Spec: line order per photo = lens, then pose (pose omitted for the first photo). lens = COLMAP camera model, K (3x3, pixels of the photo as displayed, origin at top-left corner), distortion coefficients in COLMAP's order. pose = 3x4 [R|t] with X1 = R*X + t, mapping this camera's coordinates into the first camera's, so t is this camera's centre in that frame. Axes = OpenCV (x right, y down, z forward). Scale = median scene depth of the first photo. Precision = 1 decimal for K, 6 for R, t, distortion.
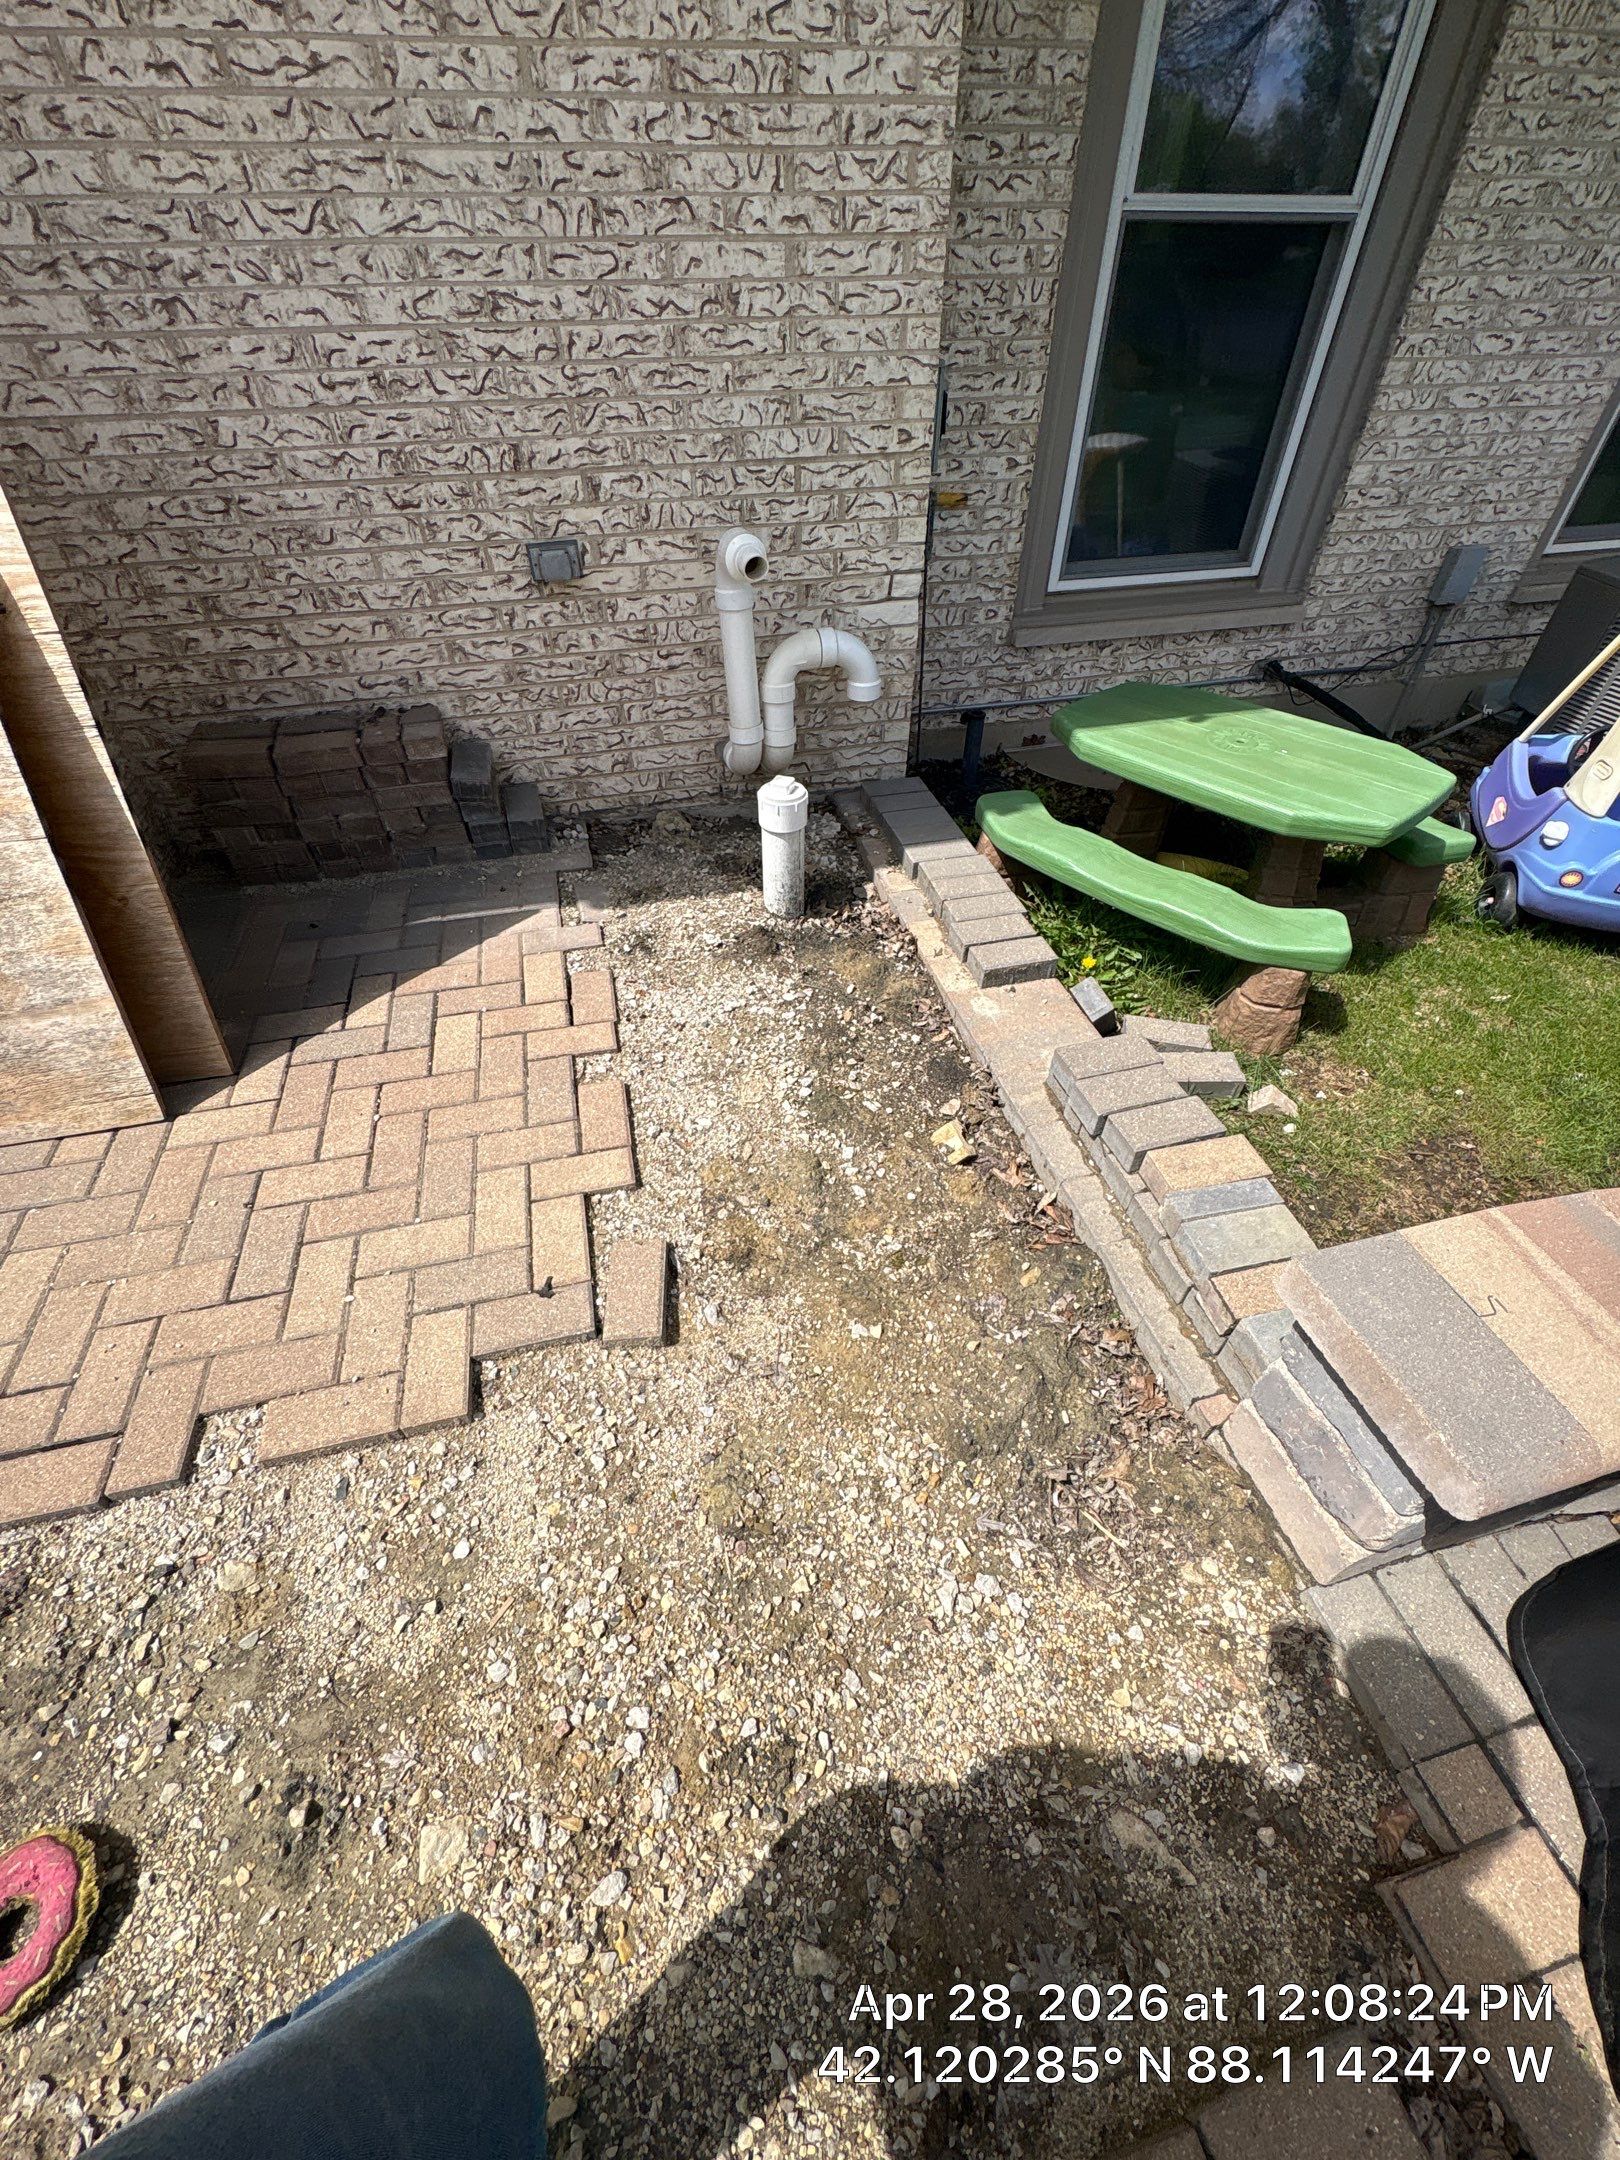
lens RADIAL K [[855.4, 0, 807.8], [0, 855.4, 1087.1], [0, 0, 1]] dist [0.001305, -0.000415]
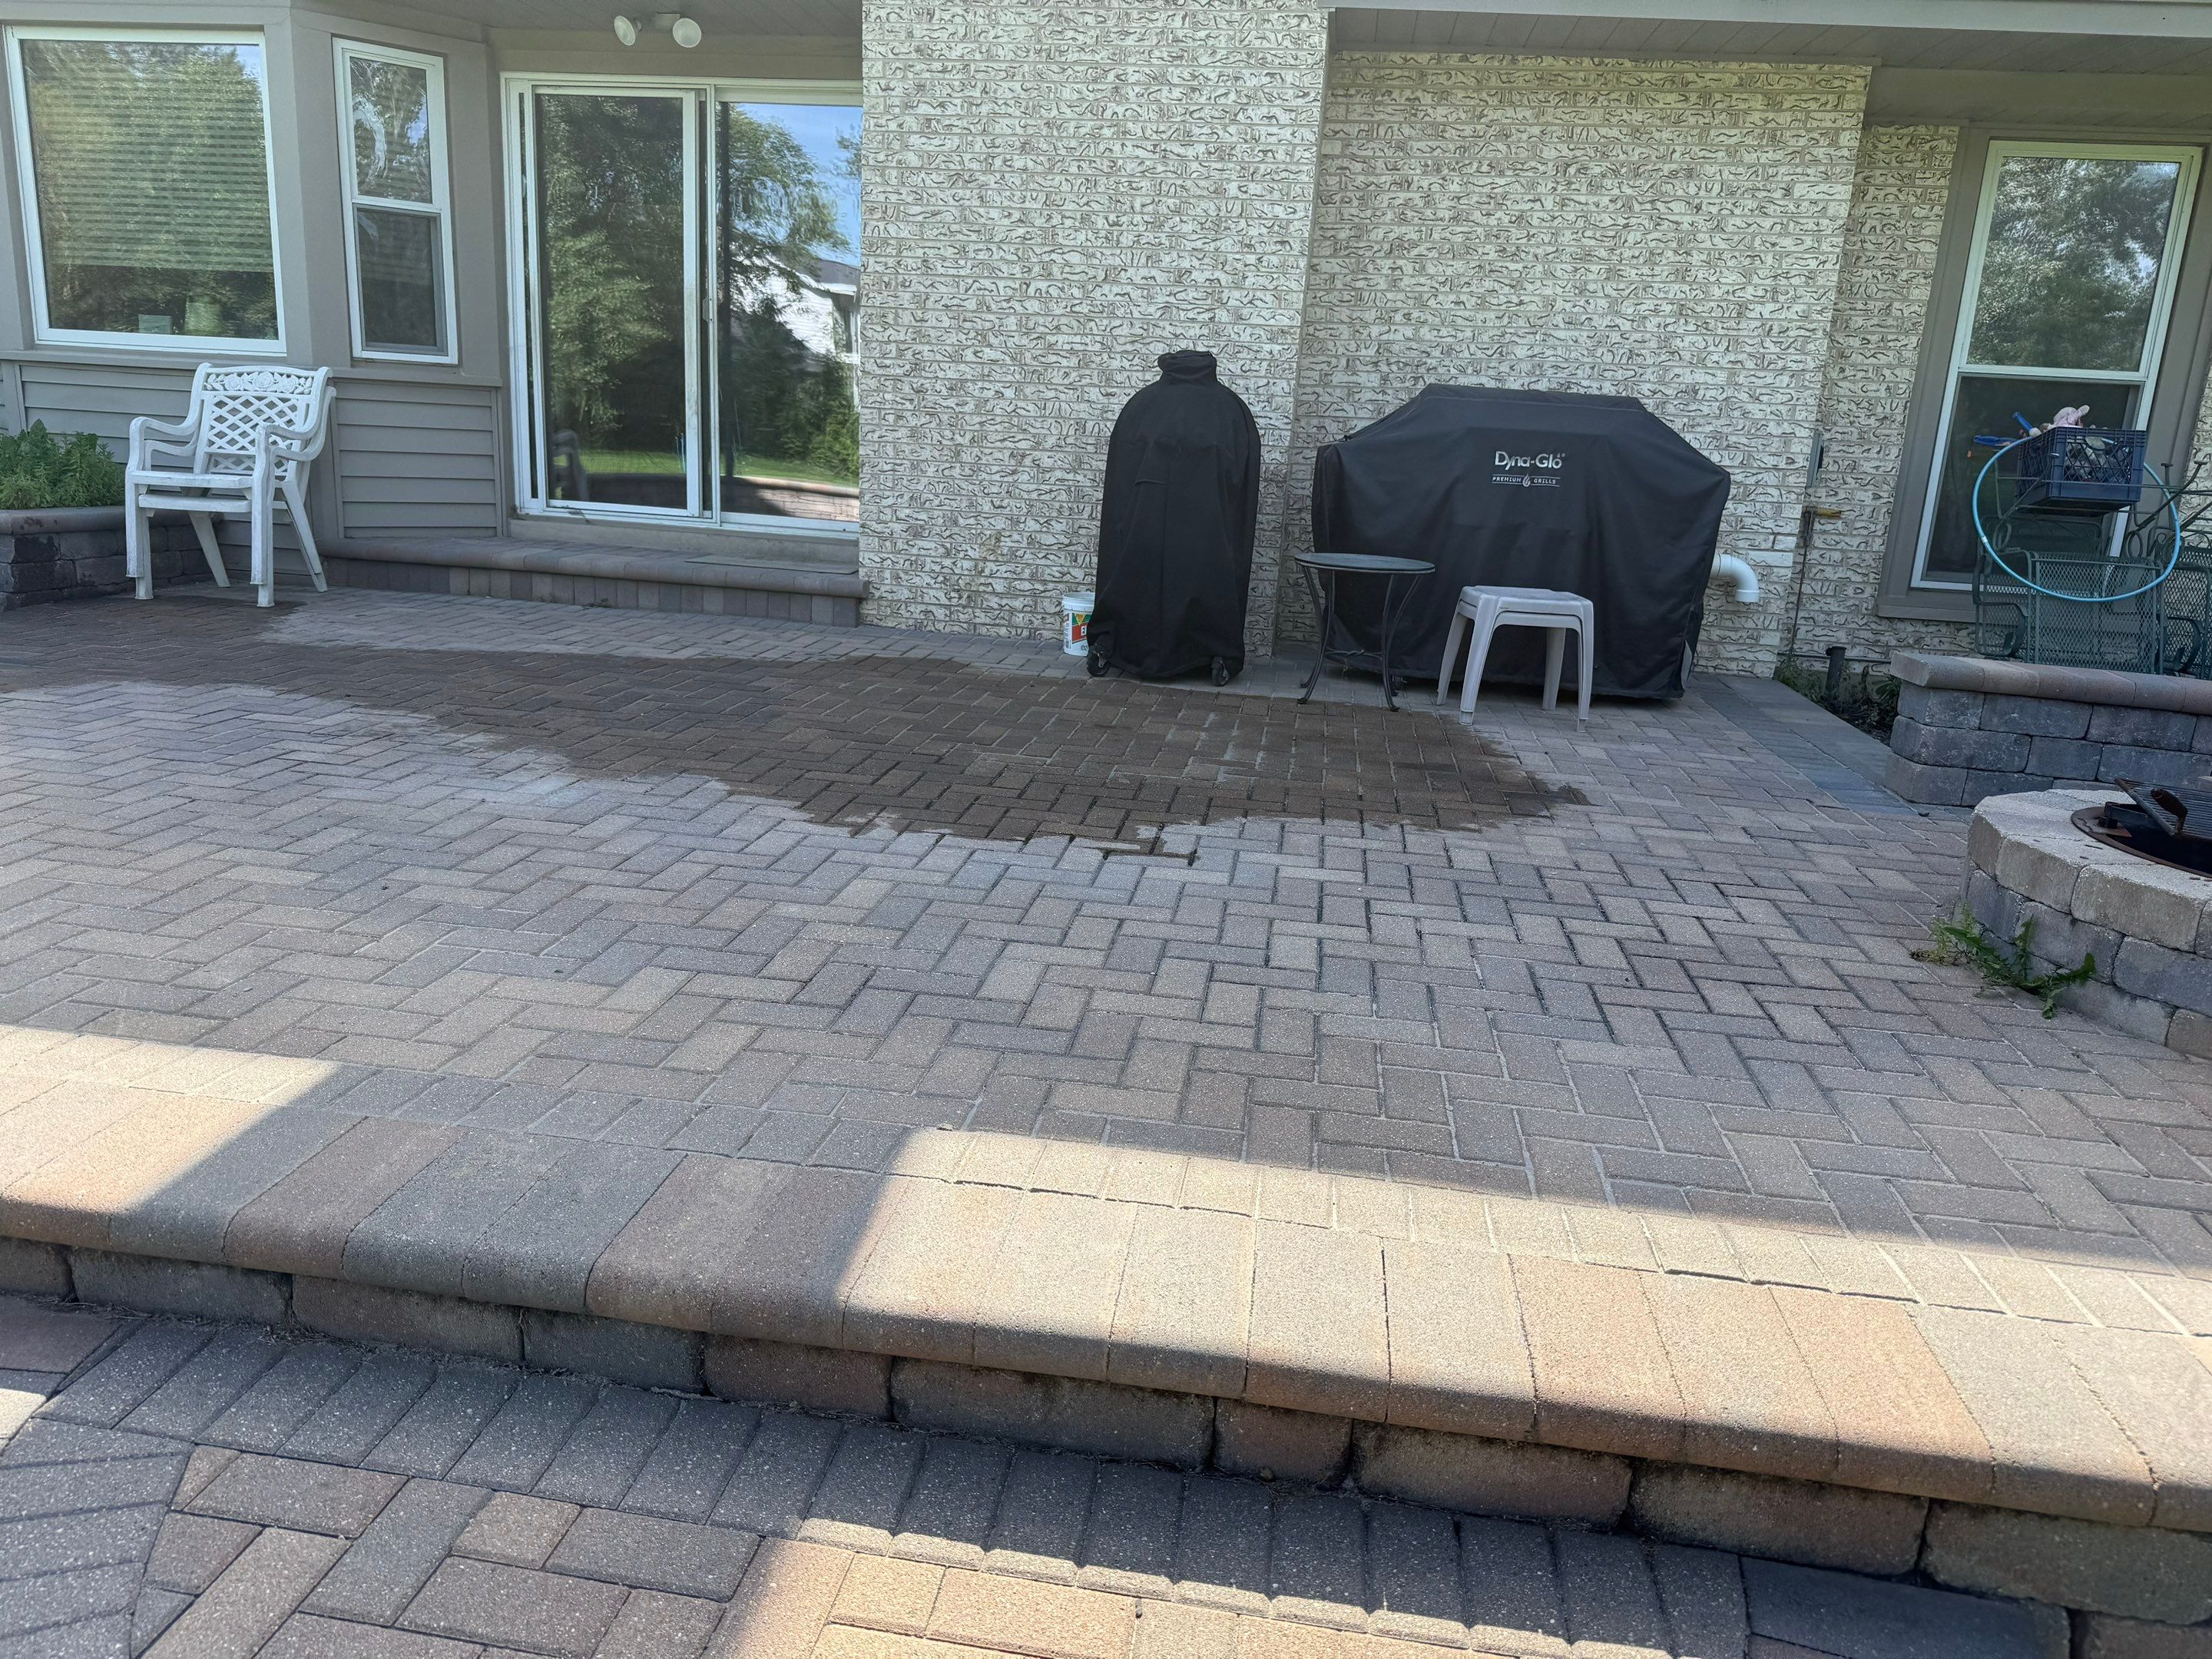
lens RADIAL K [[1573.6, 0, 1104.7], [0, 1573.6, 832.8], [0, 0, 1]] dist [0.008234, -0.011186]
pose [[0.926342, 0.144574, -0.347835, 0.050465], [-0.299003, 0.843846, -0.445557, 1.666461], [0.229103, 0.516742, 0.824918, -1.505911]]
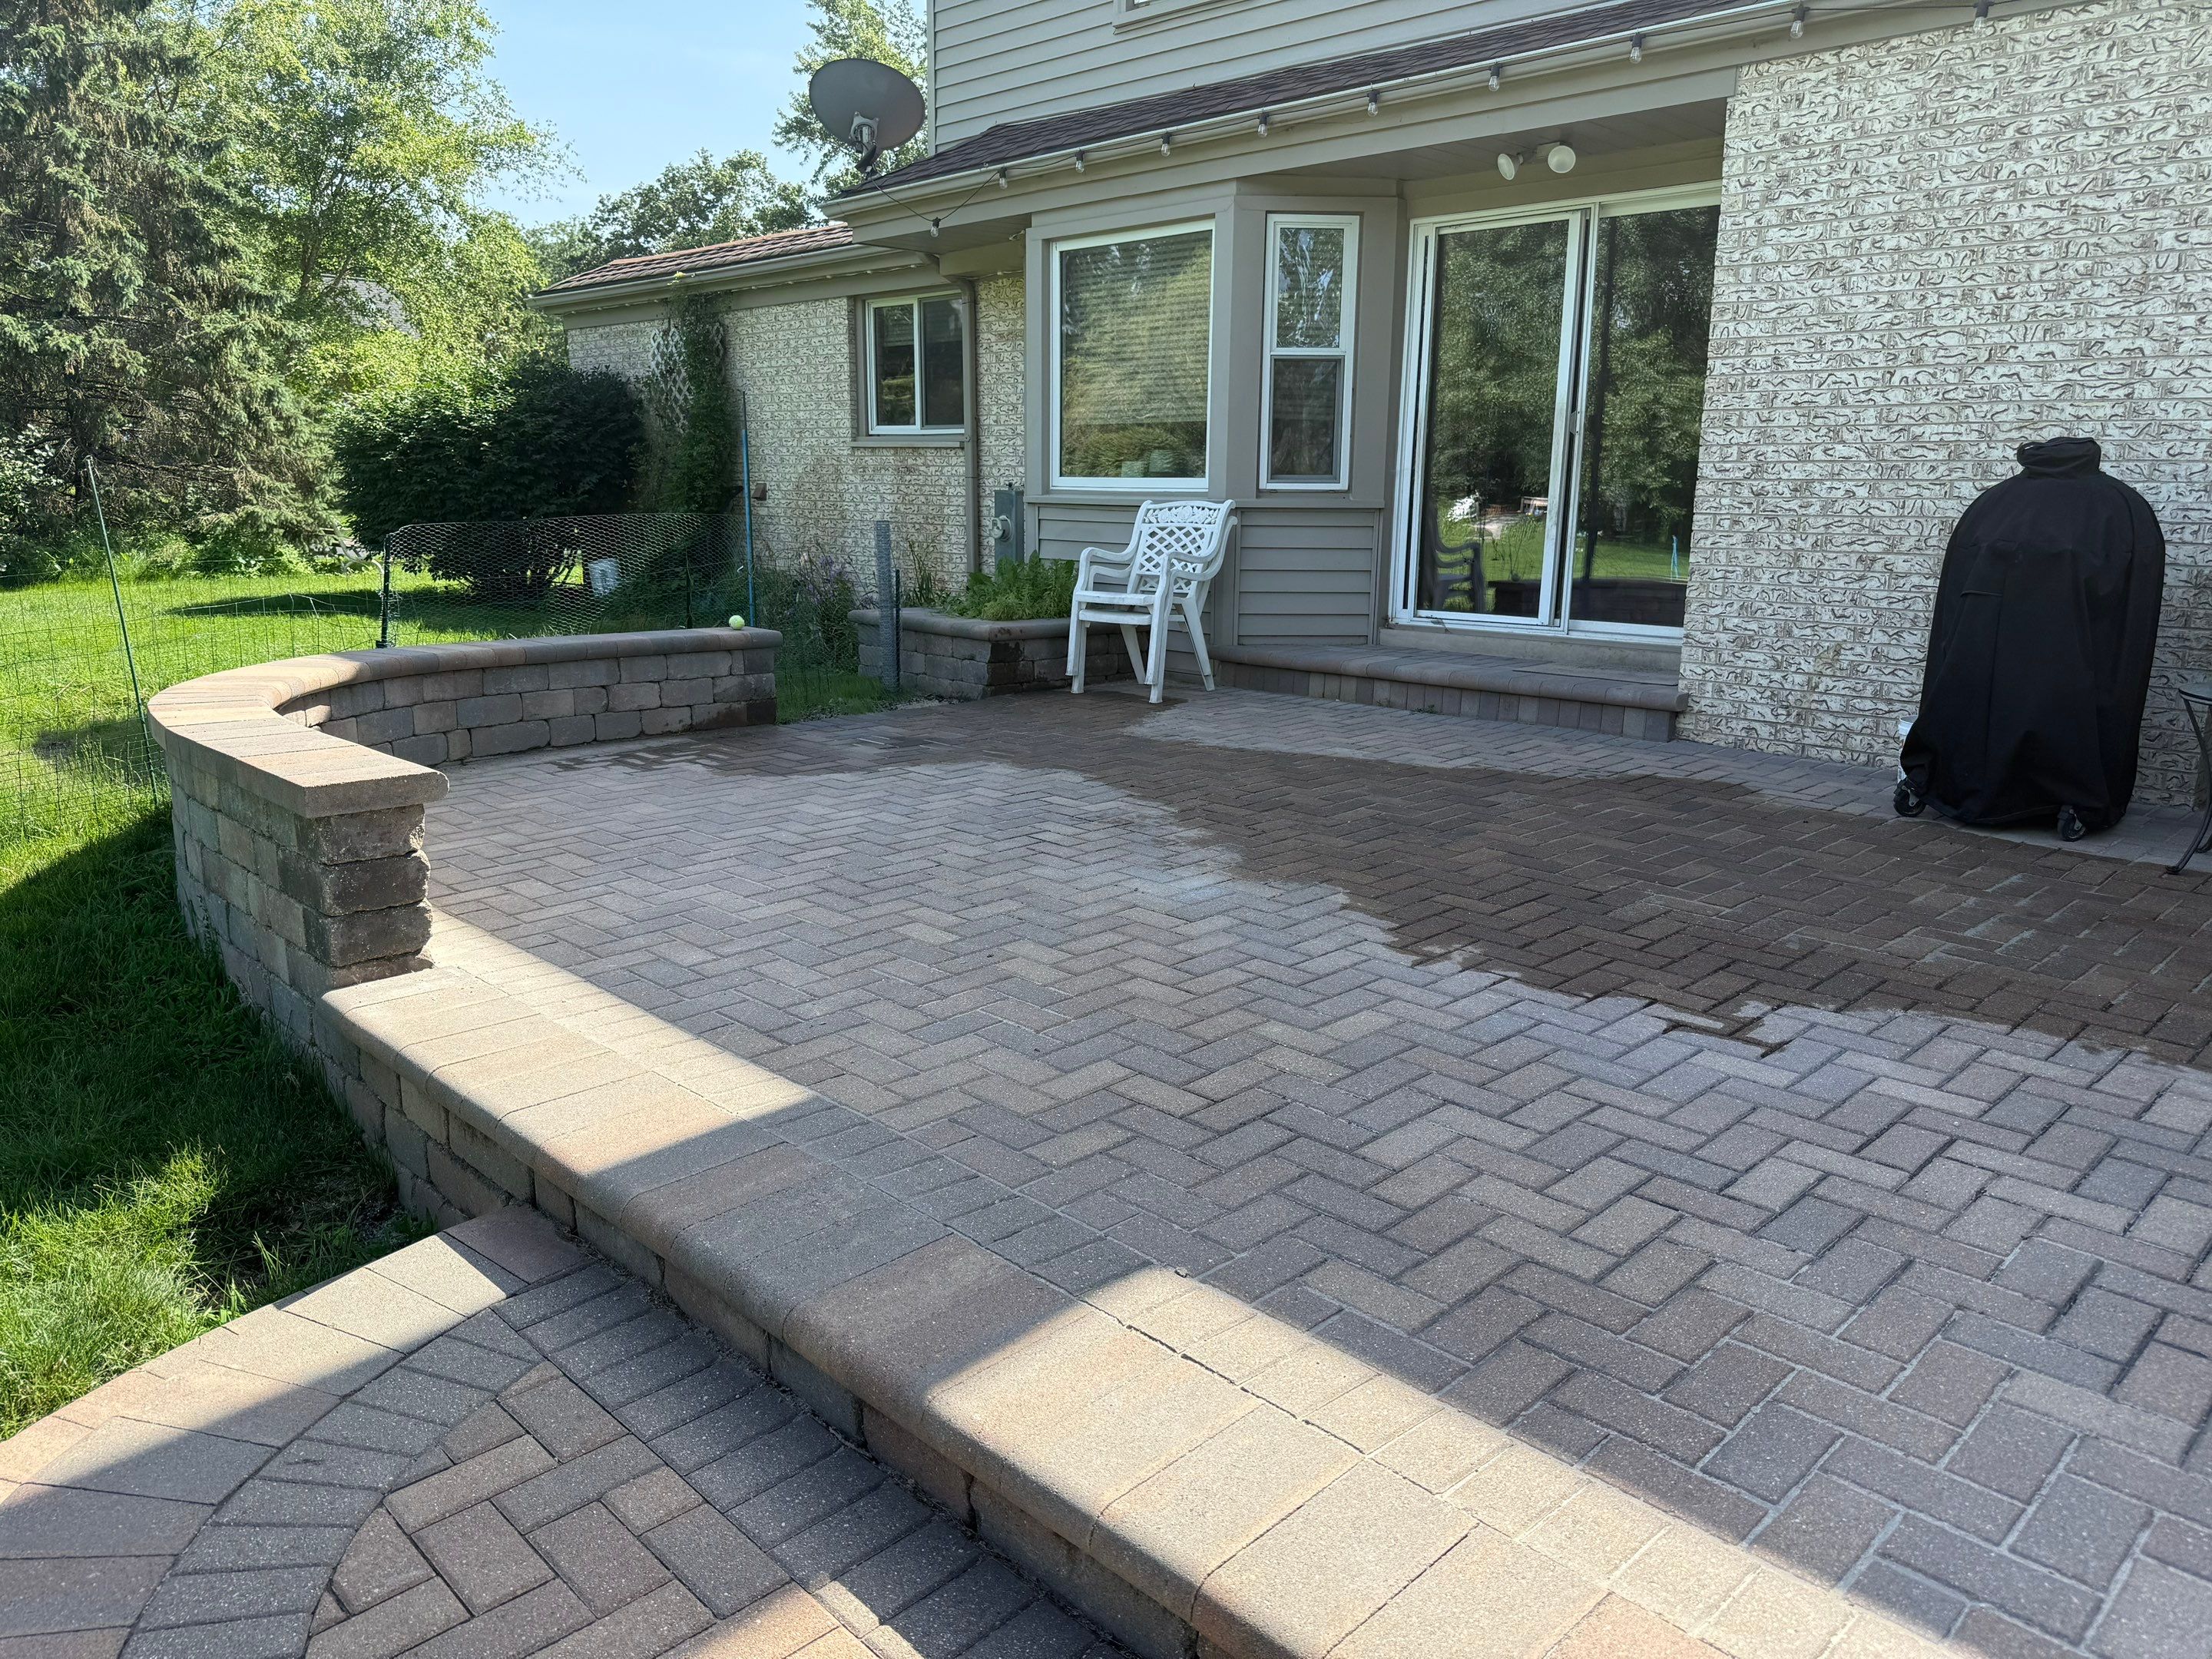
lens RADIAL K [[1557.5, 0, 1114.4], [0, 1557.5, 822.7], [0, 0, 1]] dist [0.083927, -0.110289]
pose [[0.513983, 0.191395, -0.836175, 0.432157], [-0.603925, 0.772999, -0.194288, 1.393899], [0.609176, 0.604848, 0.512897, -1.322389]]
